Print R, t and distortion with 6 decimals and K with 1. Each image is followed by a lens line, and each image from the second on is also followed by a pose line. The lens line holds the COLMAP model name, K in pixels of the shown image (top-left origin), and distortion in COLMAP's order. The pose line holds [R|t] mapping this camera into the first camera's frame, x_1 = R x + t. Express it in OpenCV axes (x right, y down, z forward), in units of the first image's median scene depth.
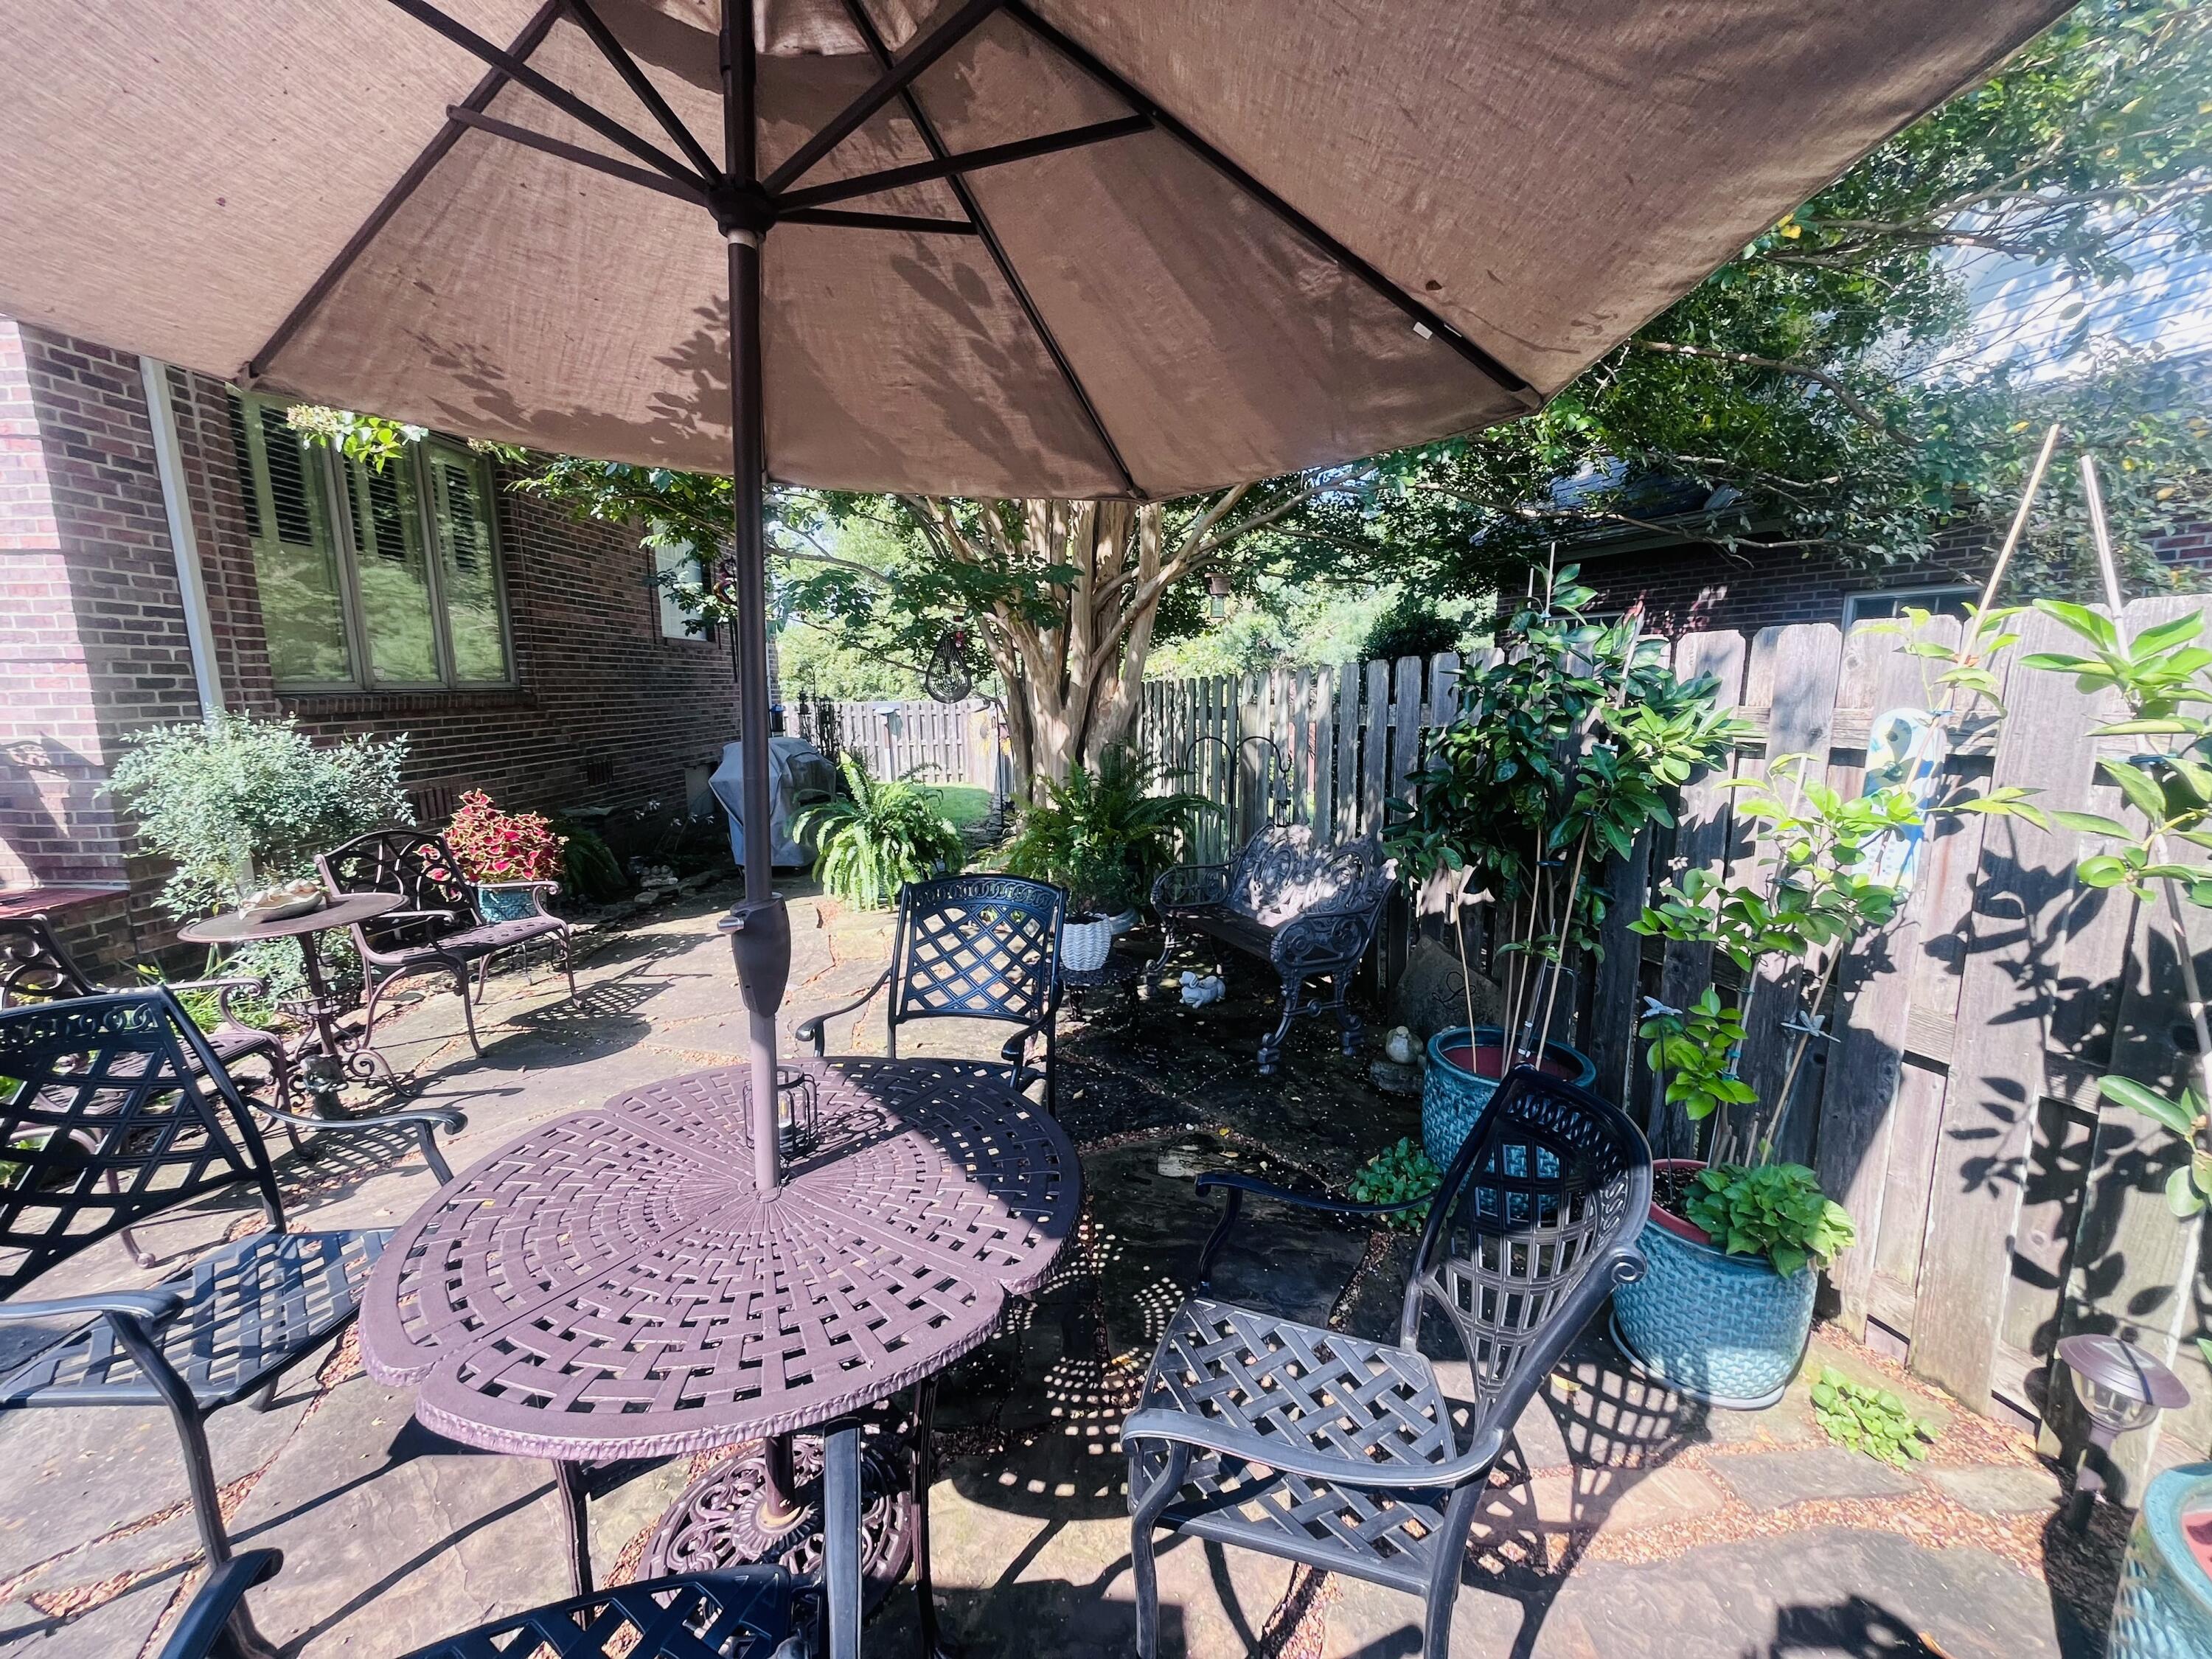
lens RADIAL K [[906.5, 0, 1097.4], [0, 906.5, 836.1], [0, 0, 1]] dist [0.004278, -0.000047]
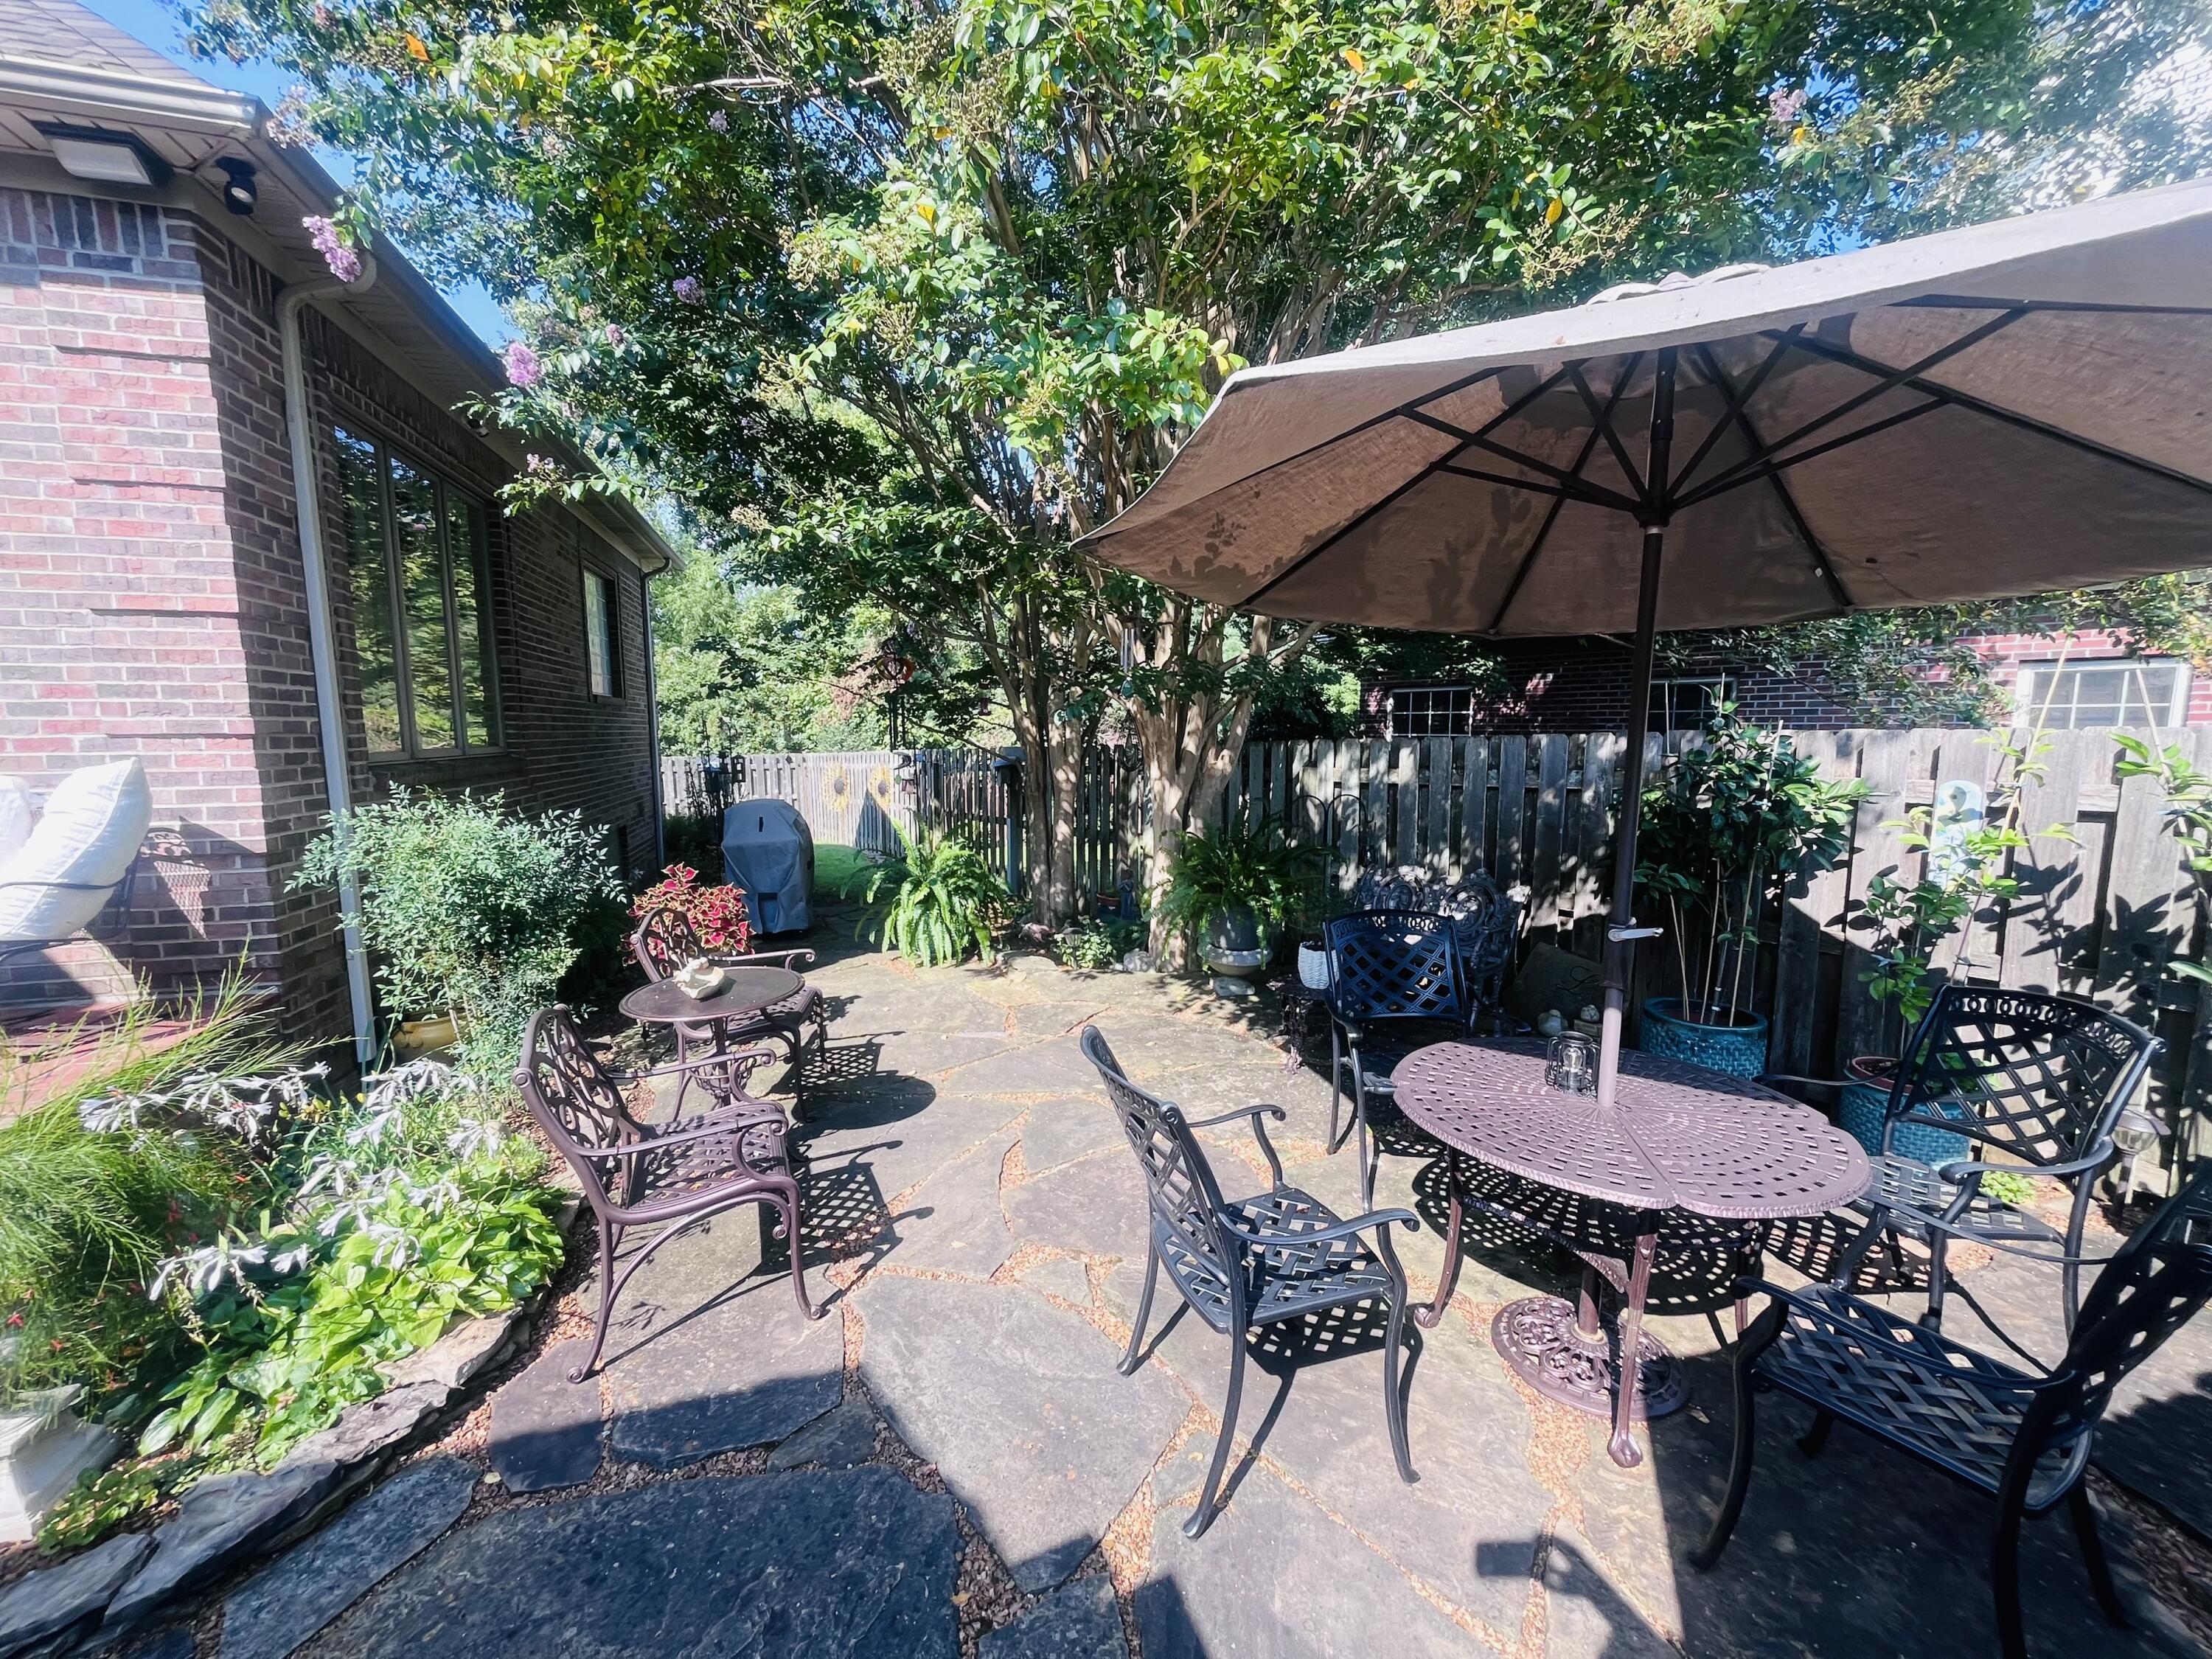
lens RADIAL K [[906.5, 0, 1097.4], [0, 906.5, 836.1], [0, 0, 1]] dist [0.004278, -0.000047]
pose [[0.953804, -0.031537, 0.298770, -1.076445], [0.047203, 0.997855, -0.045362, -0.028505], [-0.296699, 0.057369, 0.953246, -0.154485]]
